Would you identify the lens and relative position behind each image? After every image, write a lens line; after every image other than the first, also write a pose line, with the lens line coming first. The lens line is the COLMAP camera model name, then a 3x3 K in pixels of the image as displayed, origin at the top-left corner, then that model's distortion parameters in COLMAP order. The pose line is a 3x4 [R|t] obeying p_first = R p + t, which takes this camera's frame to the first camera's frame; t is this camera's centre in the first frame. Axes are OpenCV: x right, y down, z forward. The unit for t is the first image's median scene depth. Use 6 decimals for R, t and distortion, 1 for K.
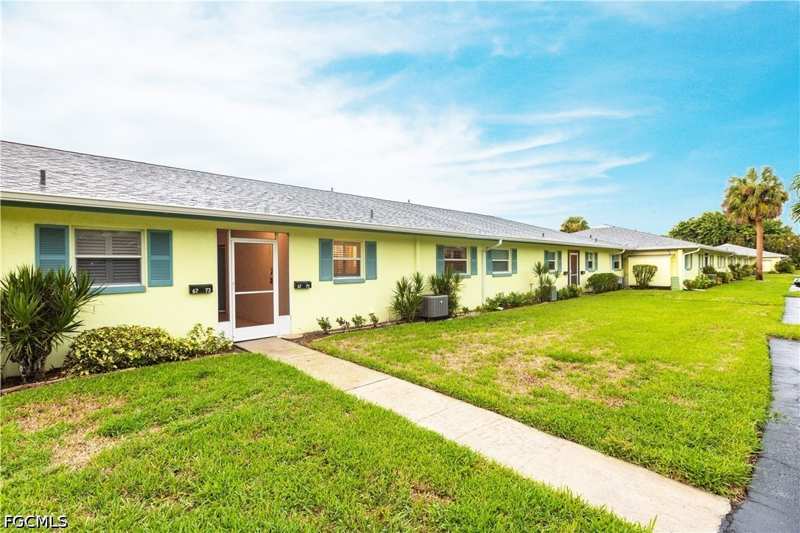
lens RADIAL K [[373.3, 0, 400.0], [0, 373.3, 266.5], [0, 0, 1]] dist [-0.000258, 0.000067]
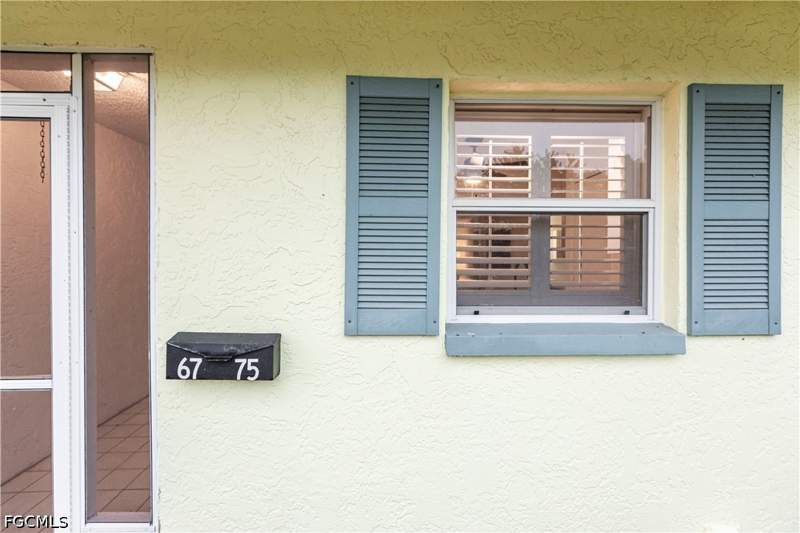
lens RADIAL K [[363.0, 0, 400.0], [0, 363.0, 266.5], [0, 0, 1]] dist [-0.001188, -0.000095]
pose [[0.752791, 0.012268, -0.658145, -0.097562], [-0.005949, 0.999912, 0.011835, 0.007218], [0.658233, -0.004994, 0.752798, 0.944414]]
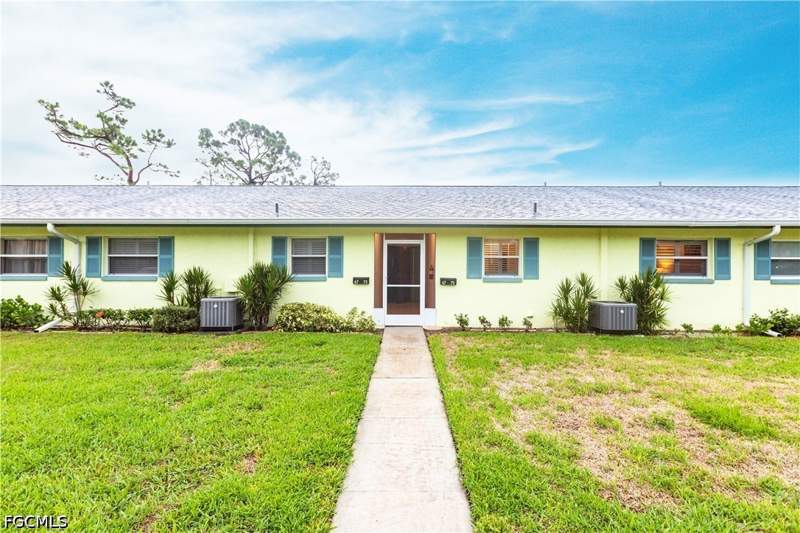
lens RADIAL K [[363.0, 0, 400.0], [0, 363.0, 266.5], [0, 0, 1]] dist [-0.001188, -0.000095]
pose [[0.712735, 0.013696, -0.701300, 0.372382], [-0.010697, 0.999905, 0.008656, -0.001057], [0.701352, 0.001333, 0.712814, 0.168830]]
